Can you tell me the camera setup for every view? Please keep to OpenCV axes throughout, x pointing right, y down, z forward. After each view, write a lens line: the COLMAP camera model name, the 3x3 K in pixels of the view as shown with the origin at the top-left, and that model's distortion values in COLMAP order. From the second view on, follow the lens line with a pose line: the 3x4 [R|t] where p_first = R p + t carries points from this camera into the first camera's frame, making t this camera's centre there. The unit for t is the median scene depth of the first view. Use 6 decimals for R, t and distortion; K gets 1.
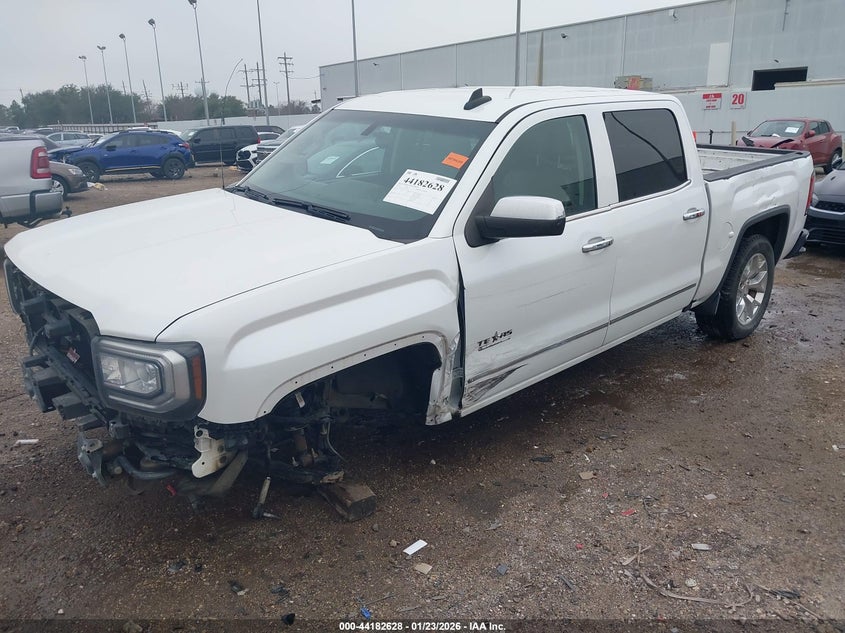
lens RADIAL K [[666.7, 0, 422.5], [0, 666.7, 316.5], [0, 0, 1]] dist [0.004604, 0.007024]
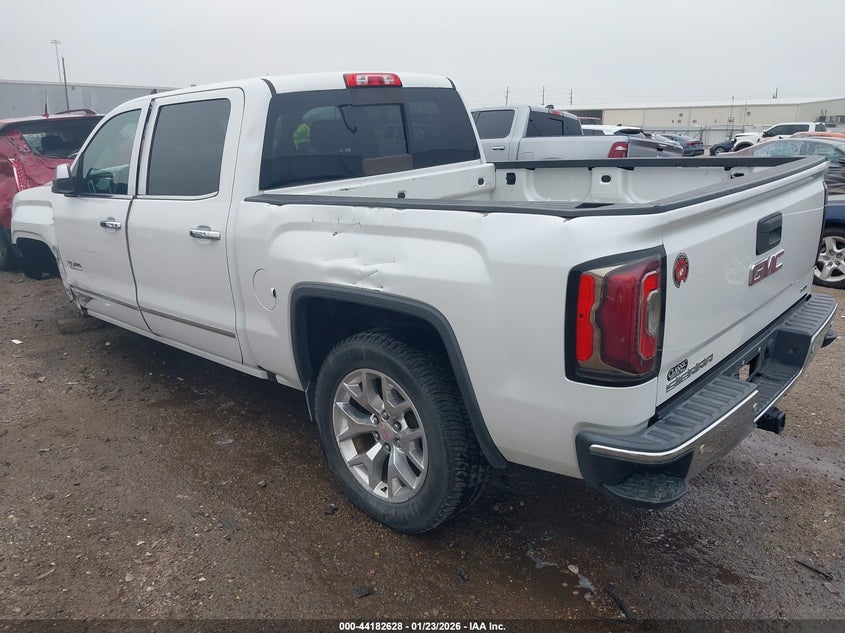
lens RADIAL K [[666.7, 0, 422.5], [0, 666.7, 316.5], [0, 0, 1]] dist [0.004604, 0.007024]
pose [[0.076043, 0.277820, -0.957619, 1.206618], [-0.288437, 0.925468, 0.245588, -0.331253], [0.954474, 0.257538, 0.150509, 1.160438]]
